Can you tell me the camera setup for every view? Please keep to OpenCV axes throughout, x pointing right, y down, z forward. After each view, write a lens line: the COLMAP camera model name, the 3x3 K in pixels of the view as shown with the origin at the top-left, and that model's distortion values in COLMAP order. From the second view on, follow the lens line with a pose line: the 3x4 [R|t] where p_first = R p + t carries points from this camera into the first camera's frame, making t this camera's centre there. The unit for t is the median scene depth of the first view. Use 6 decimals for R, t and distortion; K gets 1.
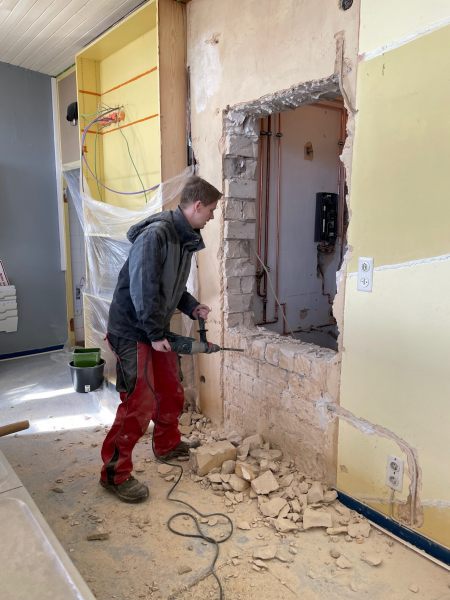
lens RADIAL K [[452.5, 0, 225.0], [0, 452.5, 300.0], [0, 0, 1]] dist [0.004662, -0.002183]
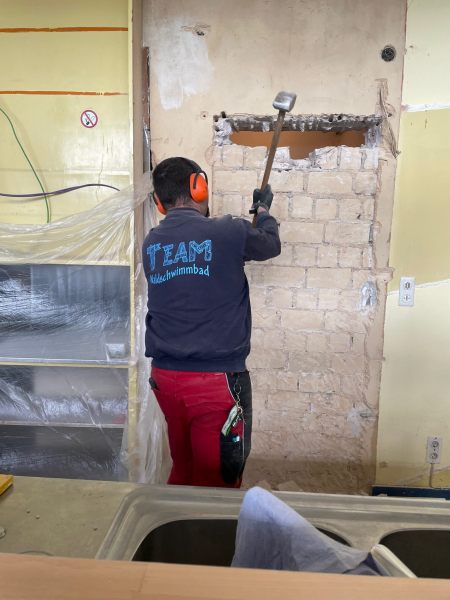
lens RADIAL K [[452.5, 0, 225.0], [0, 452.5, 300.0], [0, 0, 1]] dist [0.004662, -0.002183]
pose [[0.670564, -0.087760, 0.736643, -0.773297], [0.105122, 0.994199, 0.022751, -0.098483], [-0.734366, 0.062181, 0.675899, 0.489694]]
